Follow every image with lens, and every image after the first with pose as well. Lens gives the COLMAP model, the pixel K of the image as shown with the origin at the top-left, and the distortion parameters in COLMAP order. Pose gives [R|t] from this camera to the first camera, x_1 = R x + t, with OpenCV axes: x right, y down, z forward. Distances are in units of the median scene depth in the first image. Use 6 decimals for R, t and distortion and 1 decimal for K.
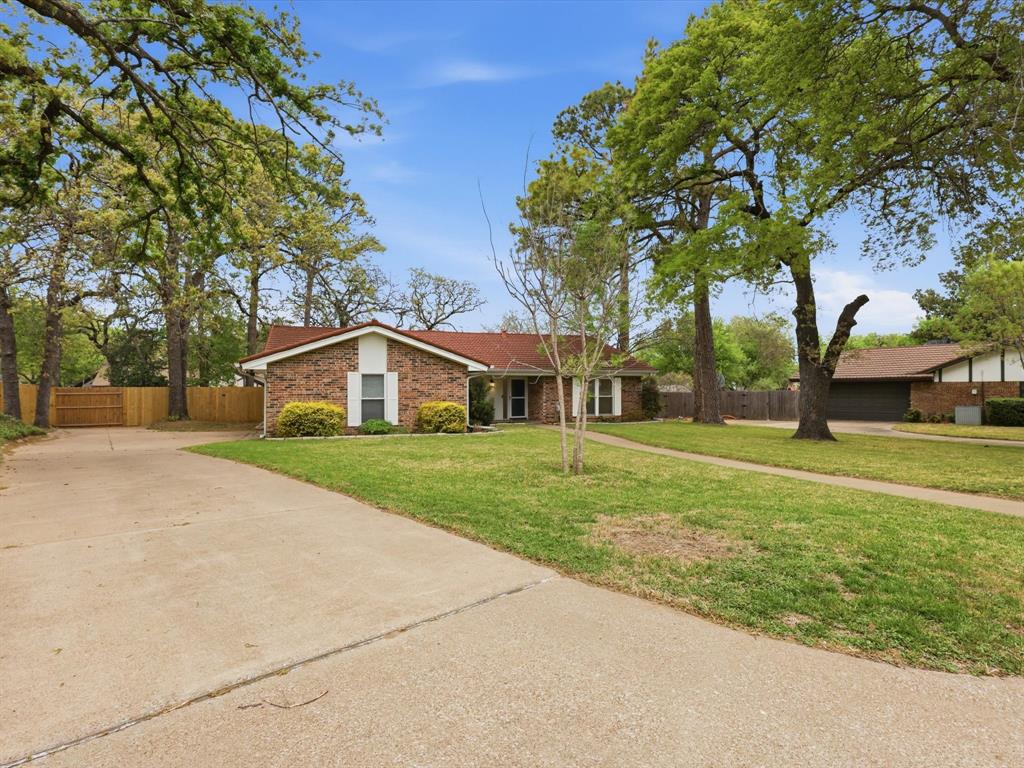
lens RADIAL K [[538.9, 0, 513.8], [0, 538.9, 389.7], [0, 0, 1]] dist [-0.001803, 0.003049]
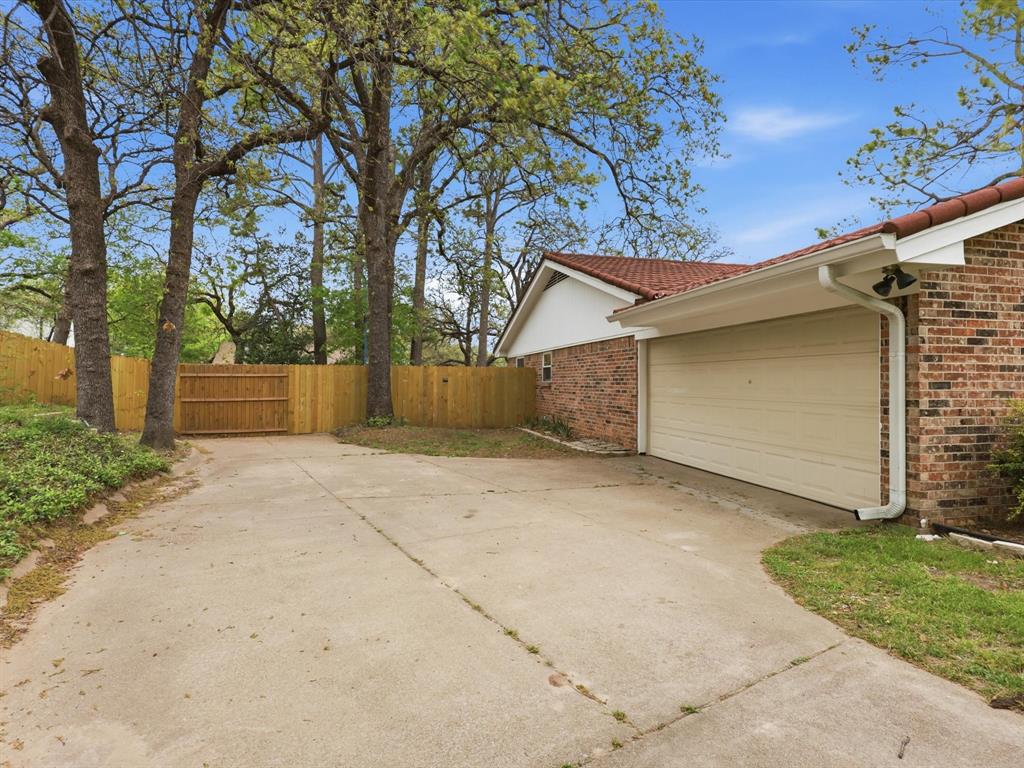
lens RADIAL K [[538.9, 0, 511.9], [0, 538.9, 381.4], [0, 0, 1]] dist [-0.001803, 0.003049]
pose [[0.990975, 0.007411, -0.133838, -0.547149], [-0.007770, 0.999967, -0.002157, 0.016347], [0.133818, 0.003177, 0.991001, 0.620739]]
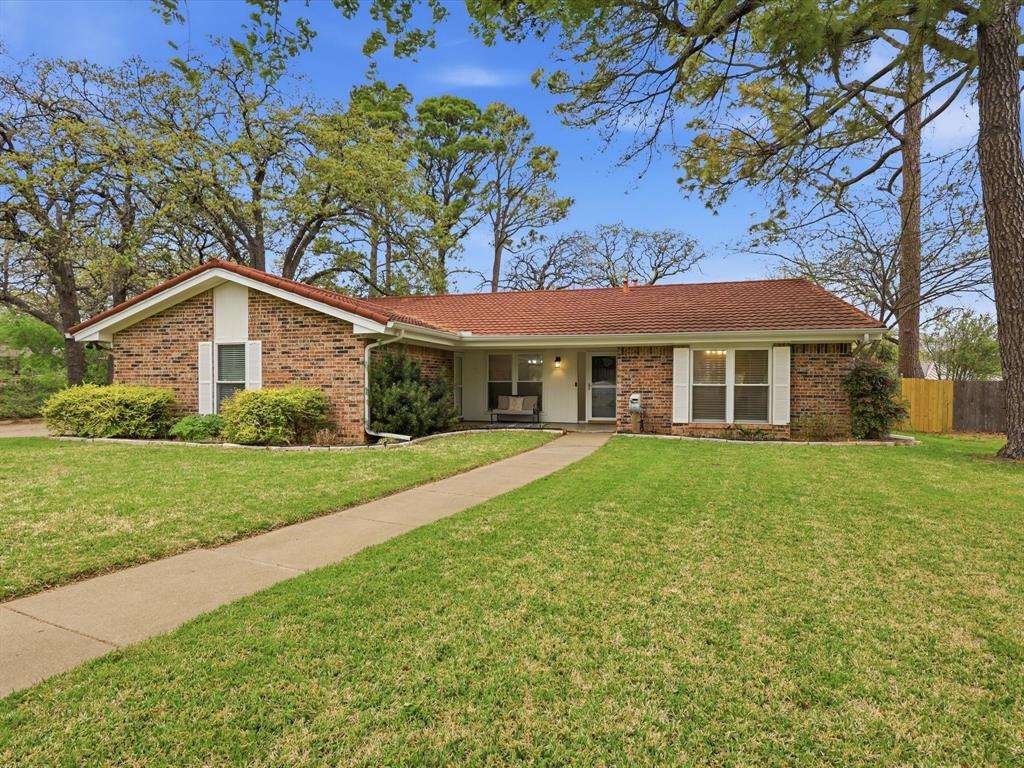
lens RADIAL K [[538.9, 0, 512.0], [0, 538.9, 383.0], [0, 0, 1]] dist [-0.001803, 0.003049]
pose [[0.815286, 0.004772, -0.579039, 0.366823], [-0.004185, 0.999988, 0.002348, 0.013829], [0.579044, 0.000509, 0.815296, 0.626121]]
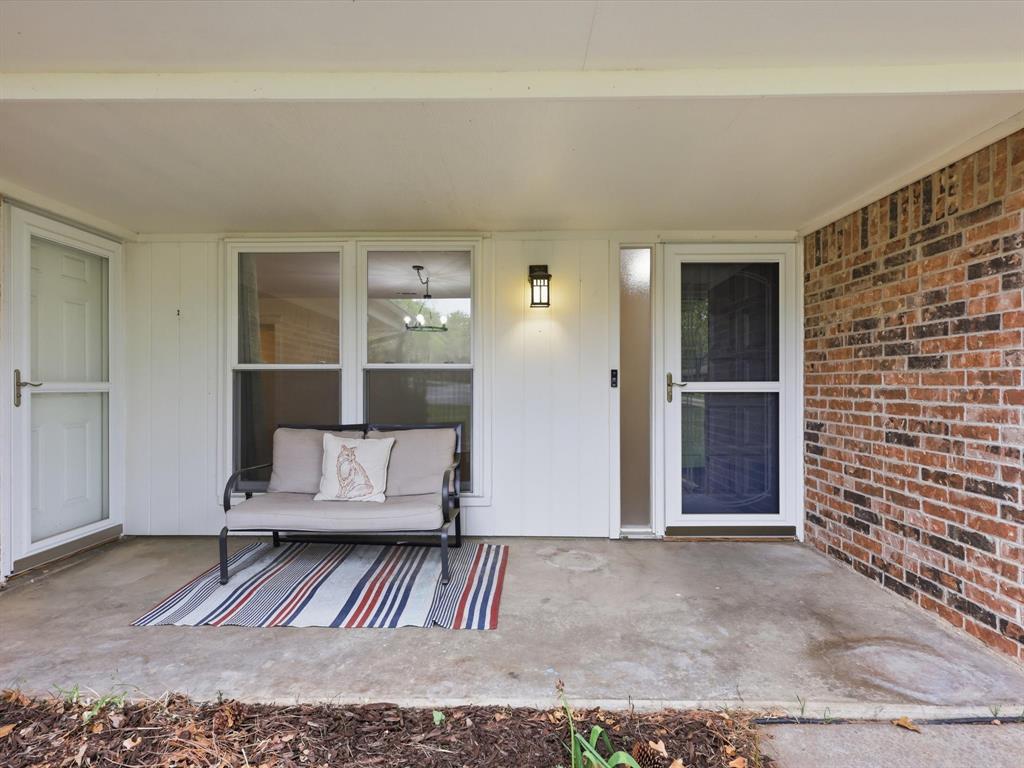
lens RADIAL K [[538.9, 0, 511.5], [0, 538.9, 384.3], [0, 0, 1]] dist [-0.001803, 0.003049]
pose [[0.938089, 0.005330, -0.346354, 0.003942], [-0.004053, 0.999982, 0.004412, 0.018849], [0.346371, -0.002735, 0.938094, 1.153901]]
